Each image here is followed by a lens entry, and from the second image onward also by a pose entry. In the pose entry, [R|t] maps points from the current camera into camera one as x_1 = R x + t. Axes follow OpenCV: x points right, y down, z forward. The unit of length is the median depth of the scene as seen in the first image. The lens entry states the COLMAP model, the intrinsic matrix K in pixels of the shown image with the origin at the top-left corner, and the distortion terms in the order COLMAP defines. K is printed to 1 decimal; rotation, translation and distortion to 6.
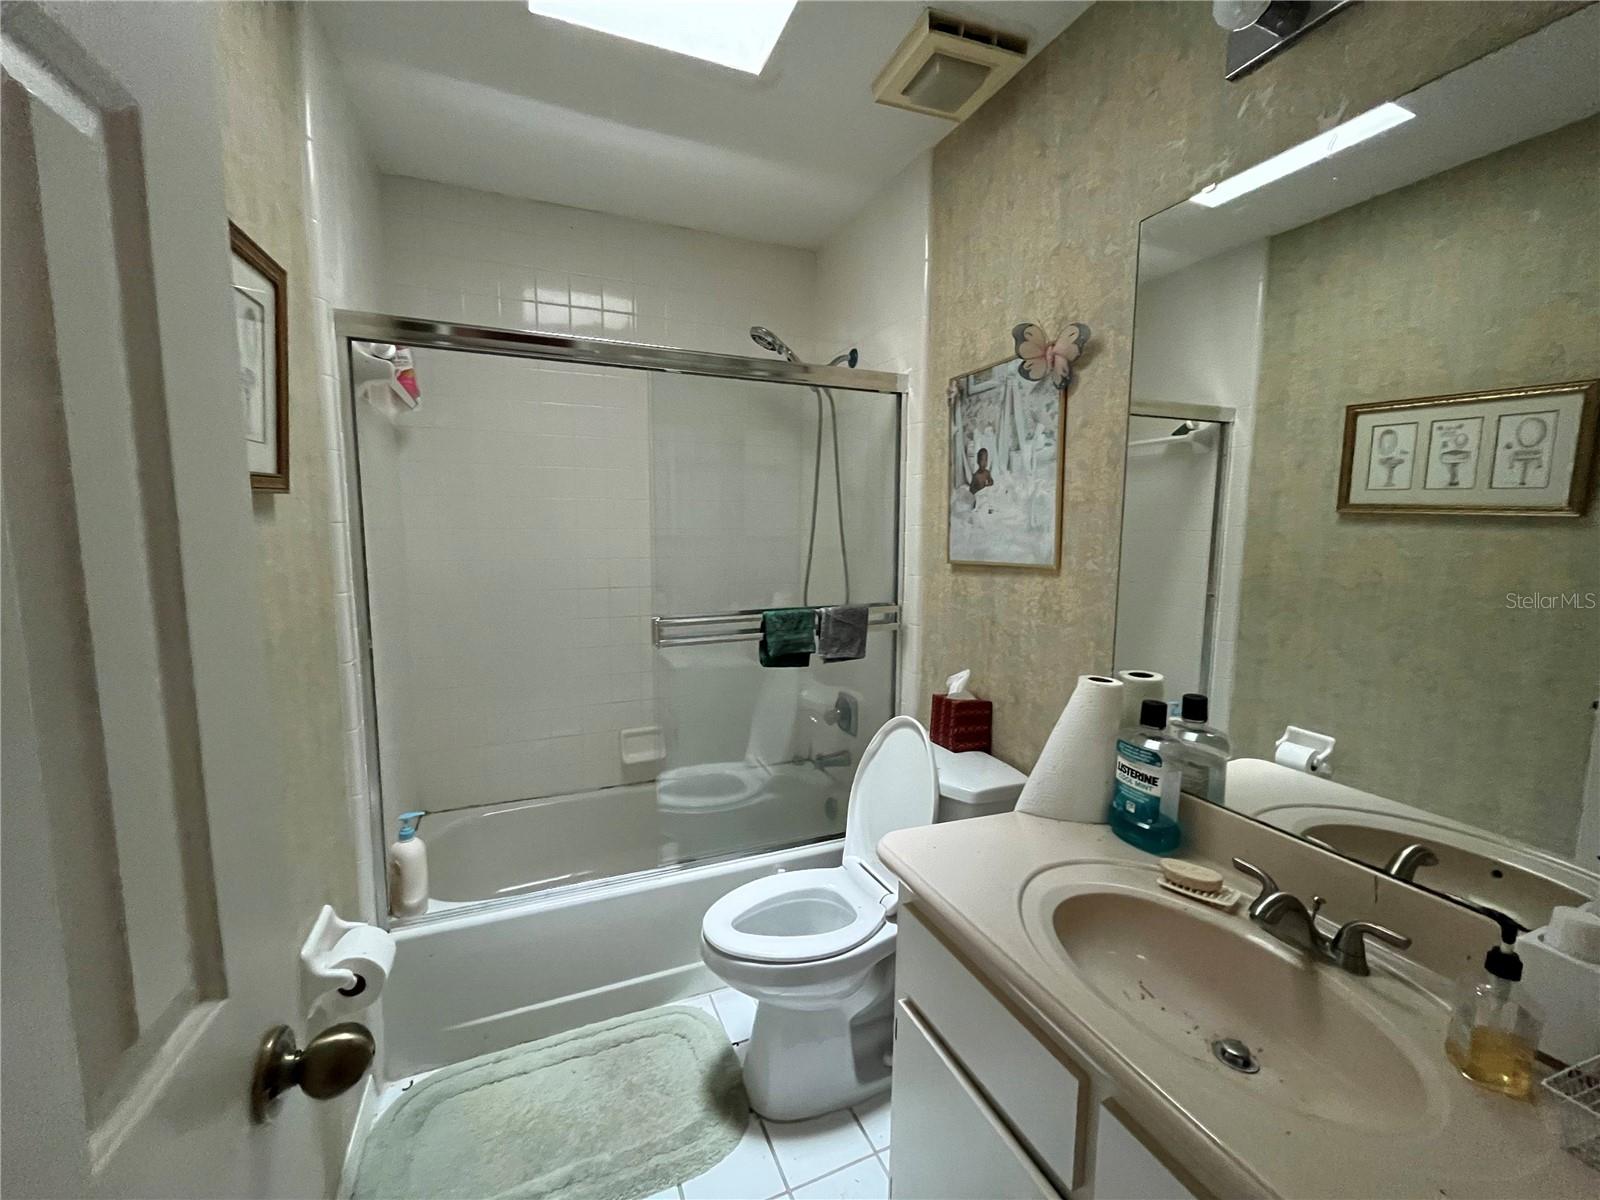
lens RADIAL K [[651.6, 0, 800.0], [0, 651.6, 599.1], [0, 0, 1]] dist [-0.002301, 0.000088]
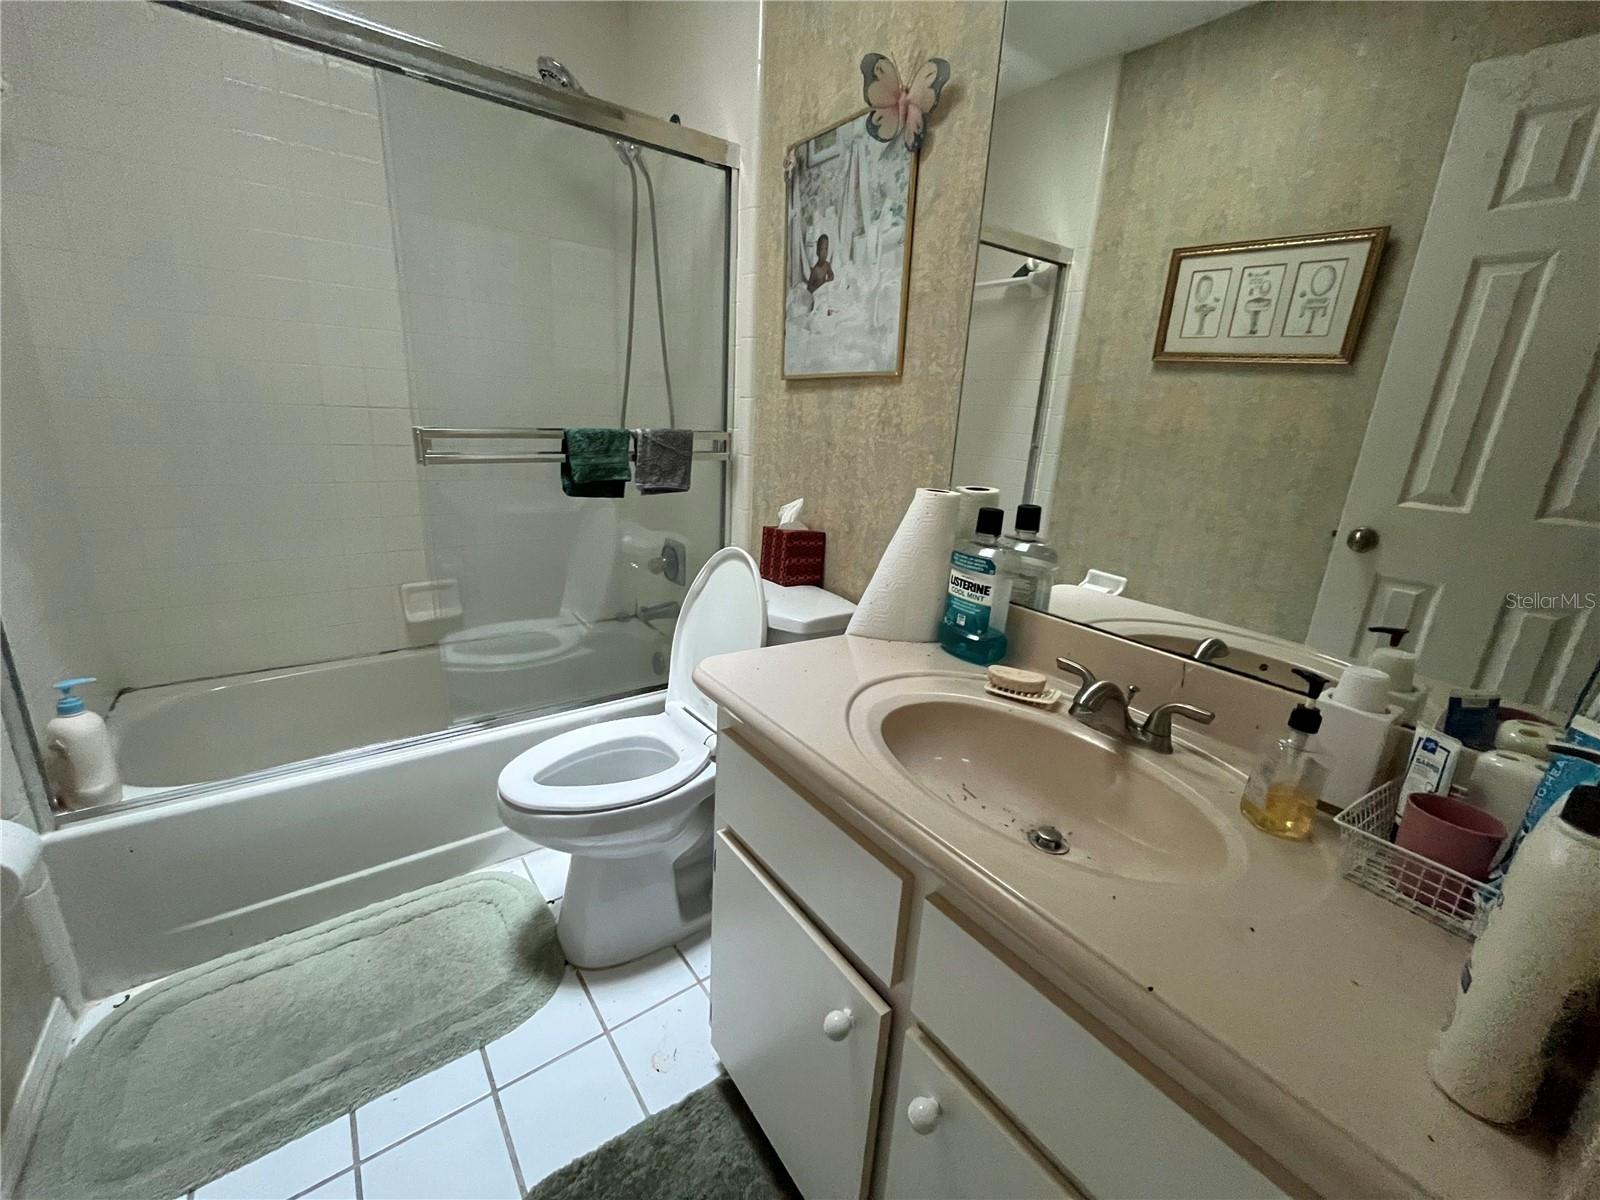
lens RADIAL K [[651.6, 0, 798.8], [0, 651.6, 596.9], [0, 0, 1]] dist [-0.002301, 0.000088]
pose [[0.971576, -0.021831, 0.235721, 0.038396], [-0.019687, 0.984838, 0.172354, 0.093221], [-0.235910, -0.172095, 0.956415, 0.109479]]
